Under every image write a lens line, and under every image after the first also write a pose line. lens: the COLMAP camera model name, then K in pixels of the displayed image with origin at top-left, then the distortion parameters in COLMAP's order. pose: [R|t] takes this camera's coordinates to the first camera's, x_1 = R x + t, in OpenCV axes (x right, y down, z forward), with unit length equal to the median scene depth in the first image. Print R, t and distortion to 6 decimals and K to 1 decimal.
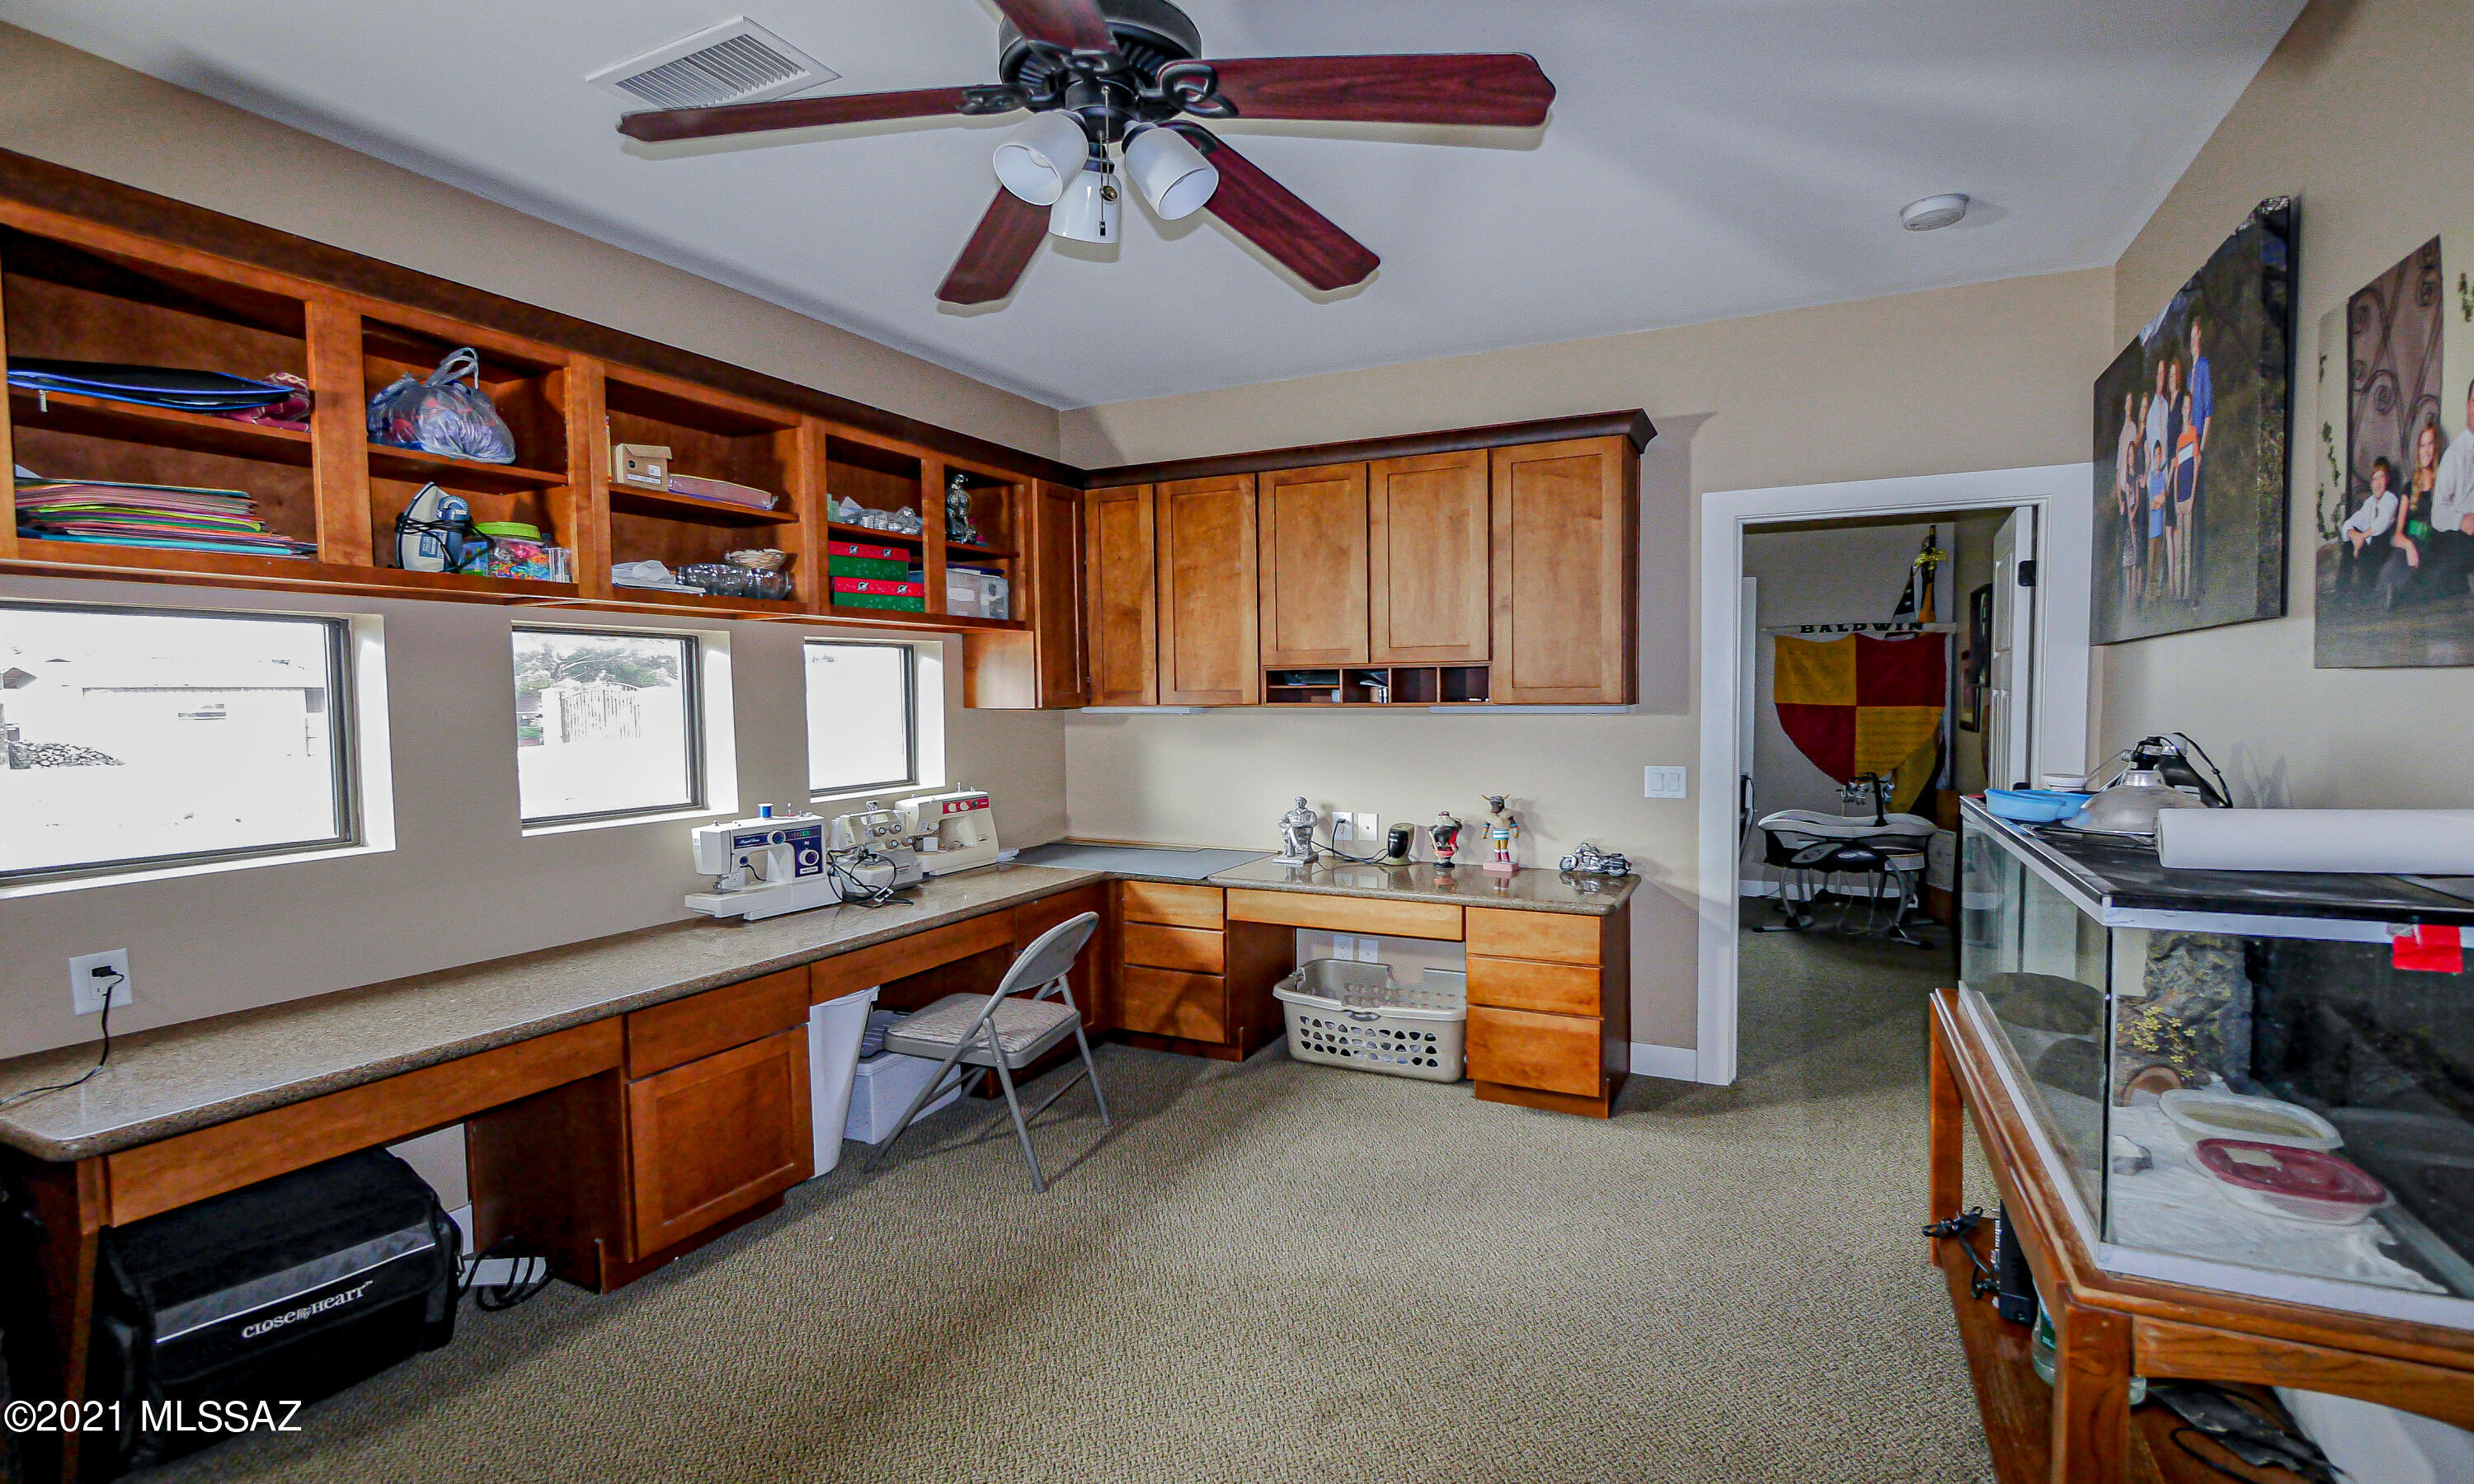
lens RADIAL K [[1143.9, 0, 1238.2], [0, 1143.9, 740.8], [0, 0, 1]] dist [-0.004076, -0.000607]
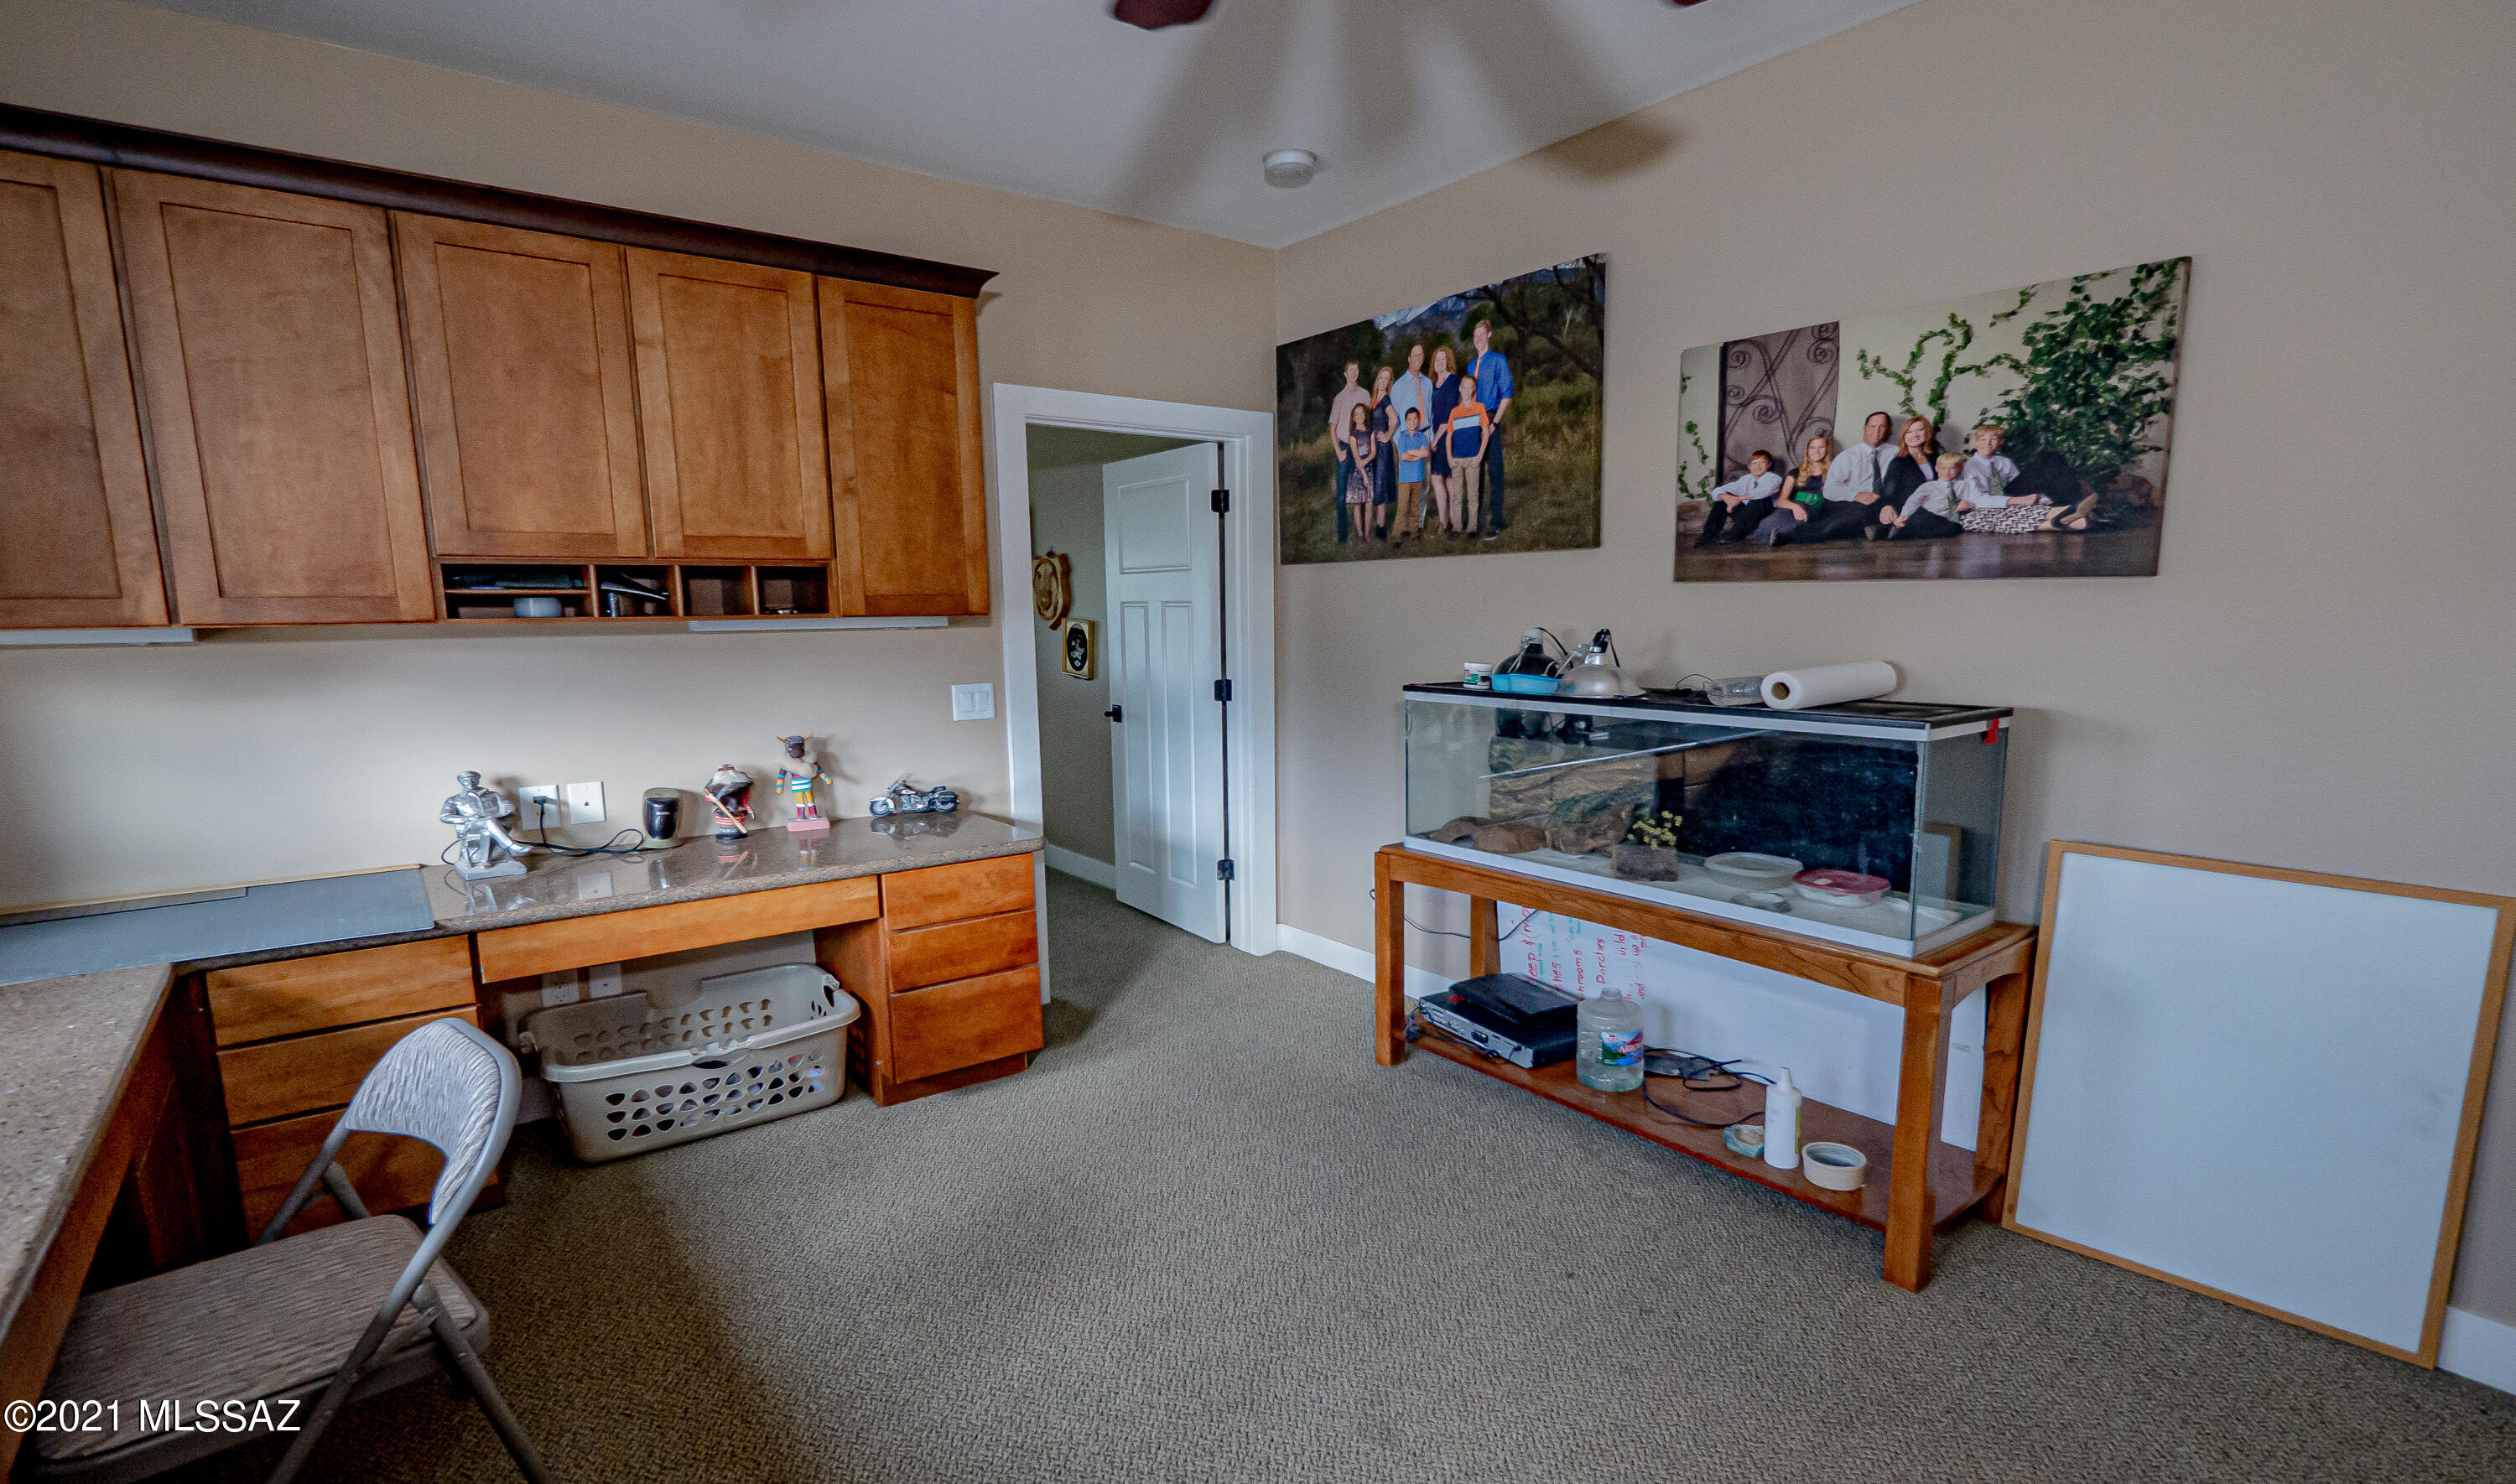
lens RADIAL K [[1190.1, 0, 1259.4], [0, 1190.1, 773.0], [0, 0, 1]] dist [-0.001486, -0.001374]
pose [[0.446514, -0.122381, 0.886368, -0.390494], [0.041705, 0.992372, 0.116008, -0.008479], [-0.893804, -0.014833, 0.448212, 0.388031]]
